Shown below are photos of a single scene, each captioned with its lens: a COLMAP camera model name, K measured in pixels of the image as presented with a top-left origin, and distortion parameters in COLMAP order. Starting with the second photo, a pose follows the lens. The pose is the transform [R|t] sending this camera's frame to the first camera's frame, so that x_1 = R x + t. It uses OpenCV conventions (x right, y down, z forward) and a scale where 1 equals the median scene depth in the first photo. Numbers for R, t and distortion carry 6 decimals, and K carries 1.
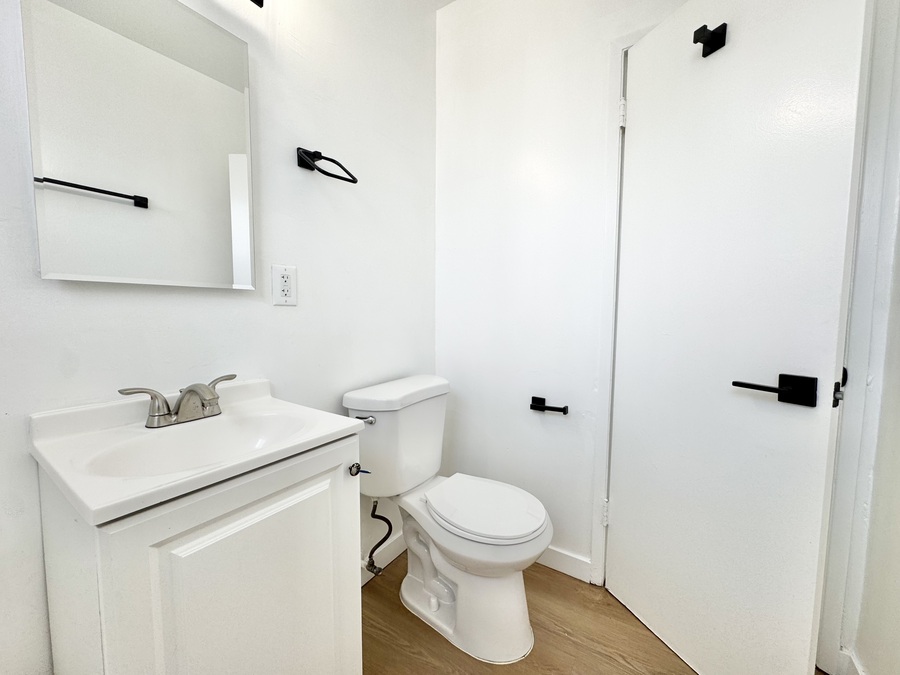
lens RADIAL K [[358.2, 0, 448.4], [0, 358.2, 336.6], [0, 0, 1]] dist [-0.002348, -0.000512]
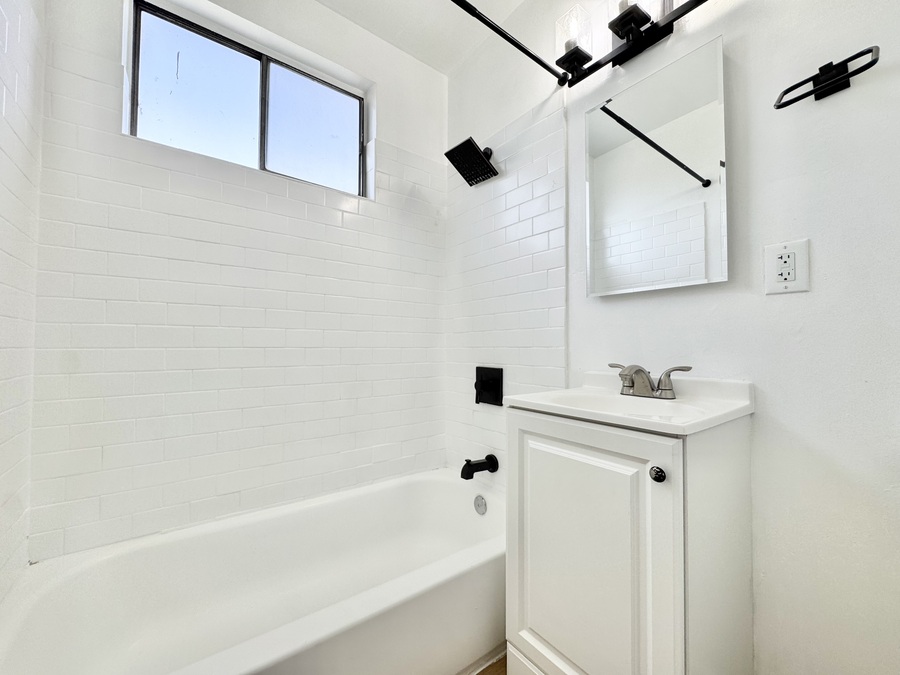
lens RADIAL K [[358.2, 0, 447.7], [0, 358.2, 338.2], [0, 0, 1]] dist [-0.002348, -0.000512]
pose [[-0.325988, -0.030743, -0.944874, 0.513191], [-0.074841, 0.997173, -0.006624, 0.070680], [0.942407, 0.068556, -0.327367, 0.577822]]
